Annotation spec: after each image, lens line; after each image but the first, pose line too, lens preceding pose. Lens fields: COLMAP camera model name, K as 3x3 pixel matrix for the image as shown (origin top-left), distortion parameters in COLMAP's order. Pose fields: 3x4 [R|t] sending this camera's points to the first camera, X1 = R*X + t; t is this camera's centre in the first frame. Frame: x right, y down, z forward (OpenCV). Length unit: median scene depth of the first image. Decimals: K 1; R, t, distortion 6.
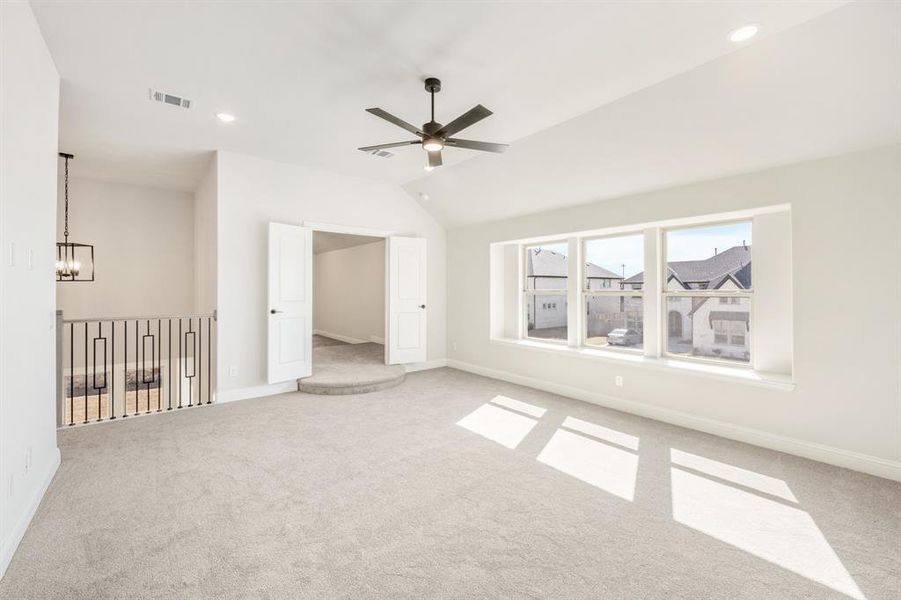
lens RADIAL K [[361.7, 0, 448.2], [0, 361.7, 299.5], [0, 0, 1]] dist [-0.000587, 0.000098]
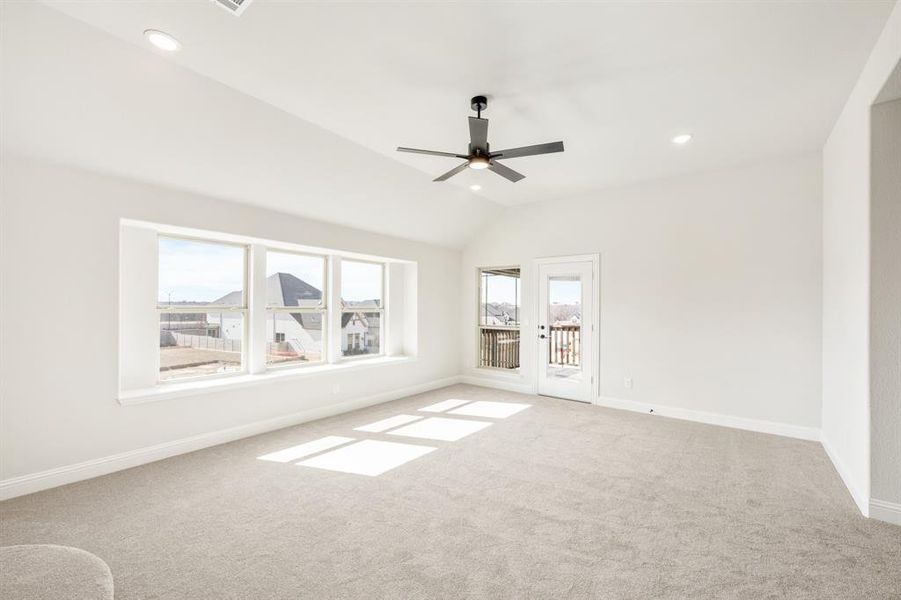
lens RADIAL K [[361.7, 0, 448.2], [0, 361.7, 299.5], [0, 0, 1]] dist [-0.000587, 0.000098]
pose [[-0.194607, 0.025651, 0.980546, -0.786522], [0.022168, 0.999518, -0.021748, -0.017598], [-0.980631, 0.017504, -0.195081, 0.992720]]
